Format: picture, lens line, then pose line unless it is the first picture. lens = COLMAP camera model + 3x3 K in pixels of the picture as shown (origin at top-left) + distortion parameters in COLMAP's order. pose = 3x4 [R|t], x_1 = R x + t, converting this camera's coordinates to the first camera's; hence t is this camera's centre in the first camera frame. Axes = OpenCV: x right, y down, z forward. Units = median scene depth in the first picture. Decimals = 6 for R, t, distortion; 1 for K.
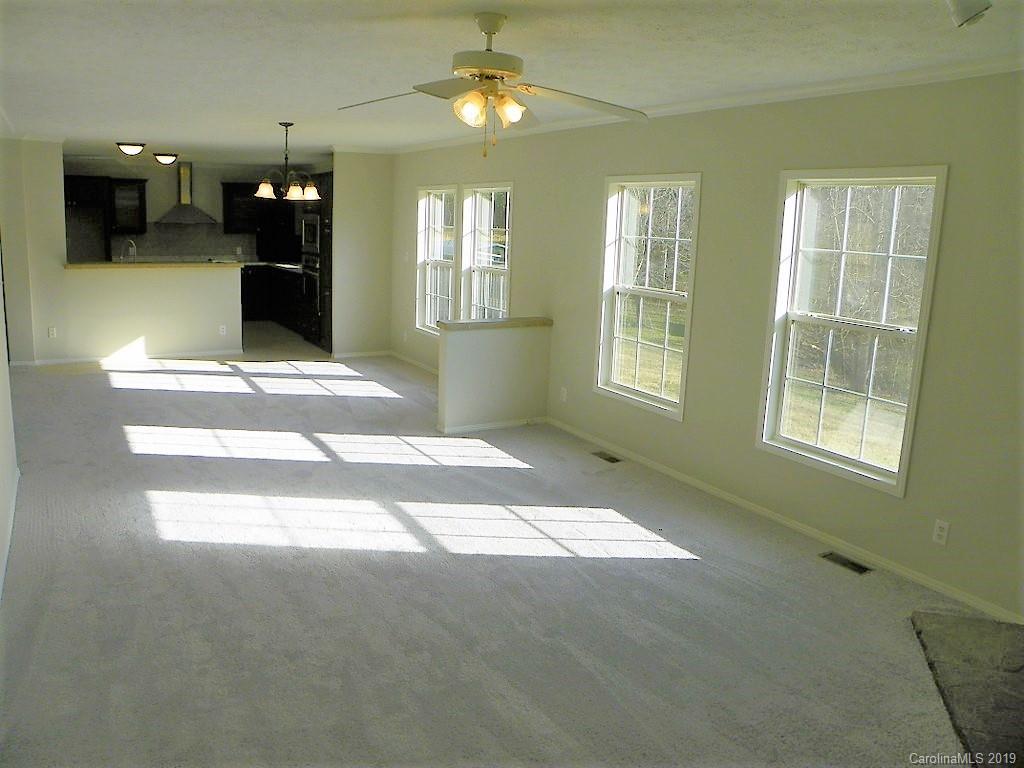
lens RADIAL K [[794.2, 0, 512.0], [0, 794.2, 384.0], [0, 0, 1]] dist [-0.171433, 0.122012]
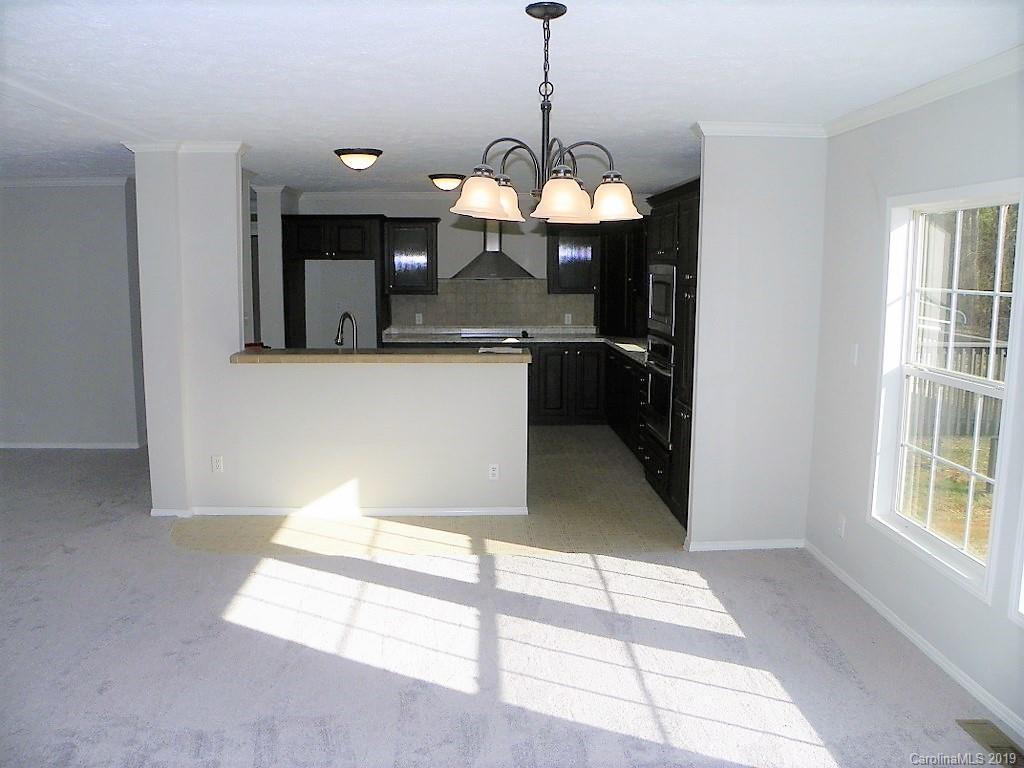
lens RADIAL K [[794.2, 0, 512.0], [0, 794.2, 384.0], [0, 0, 1]] dist [-0.171433, 0.122012]
pose [[0.885177, 0.032791, -0.464097, -0.095352], [-0.061845, 0.996954, -0.047519, -0.103617], [0.461125, 0.070765, 0.884509, 0.482720]]
